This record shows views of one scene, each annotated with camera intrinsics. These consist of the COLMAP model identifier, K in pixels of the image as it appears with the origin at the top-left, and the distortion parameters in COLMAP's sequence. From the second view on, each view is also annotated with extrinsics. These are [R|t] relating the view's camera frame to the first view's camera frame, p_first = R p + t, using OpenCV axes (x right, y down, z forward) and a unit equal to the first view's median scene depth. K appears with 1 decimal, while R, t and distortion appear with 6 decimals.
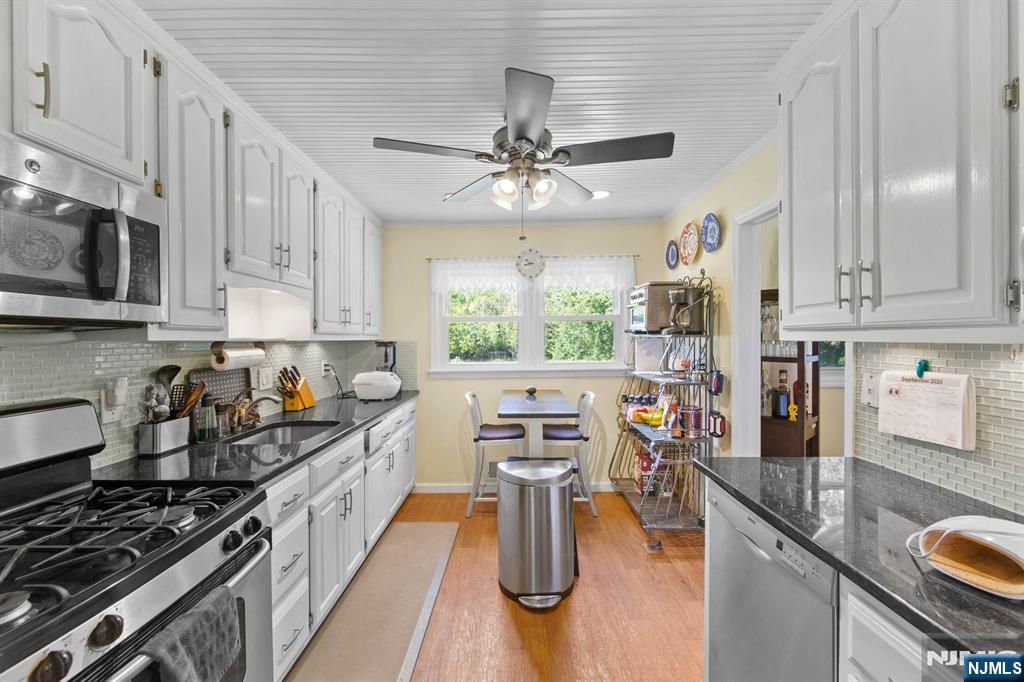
lens RADIAL K [[409.2, 0, 513.2], [0, 409.2, 339.3], [0, 0, 1]] dist [-0.001872, -0.000144]
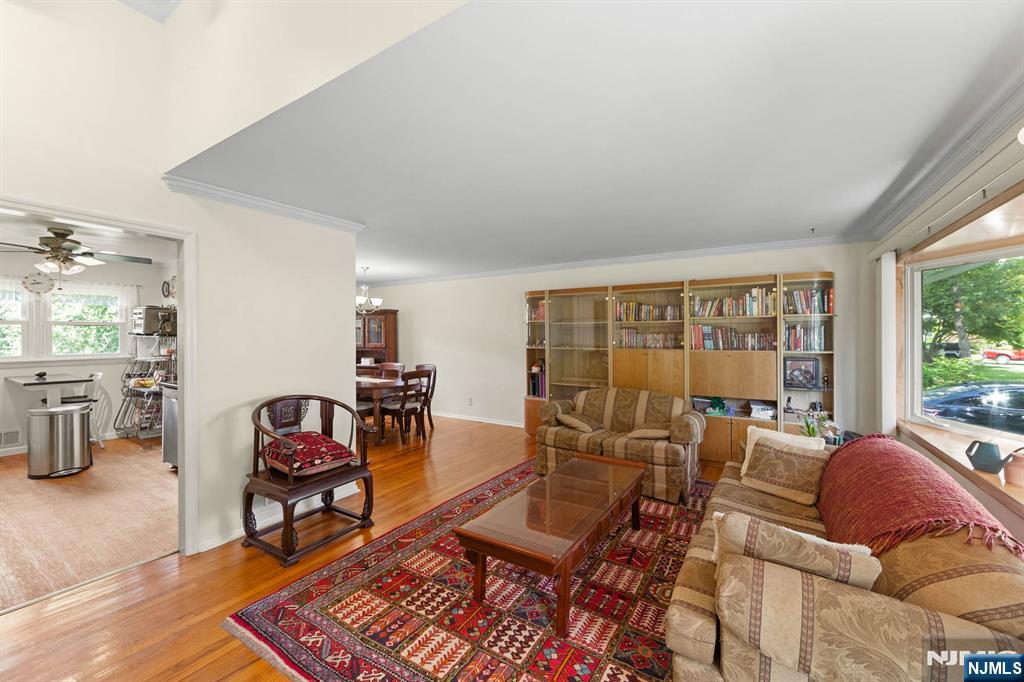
lens RADIAL K [[405.8, 0, 511.0], [0, 405.8, 336.9], [0, 0, 1]] dist [-0.001552, -0.000690]
pose [[0.534902, 0.008003, 0.844876, -0.337241], [-0.001516, 0.999963, -0.008512, 0.006423], [-0.844913, 0.003273, 0.534894, -1.413885]]
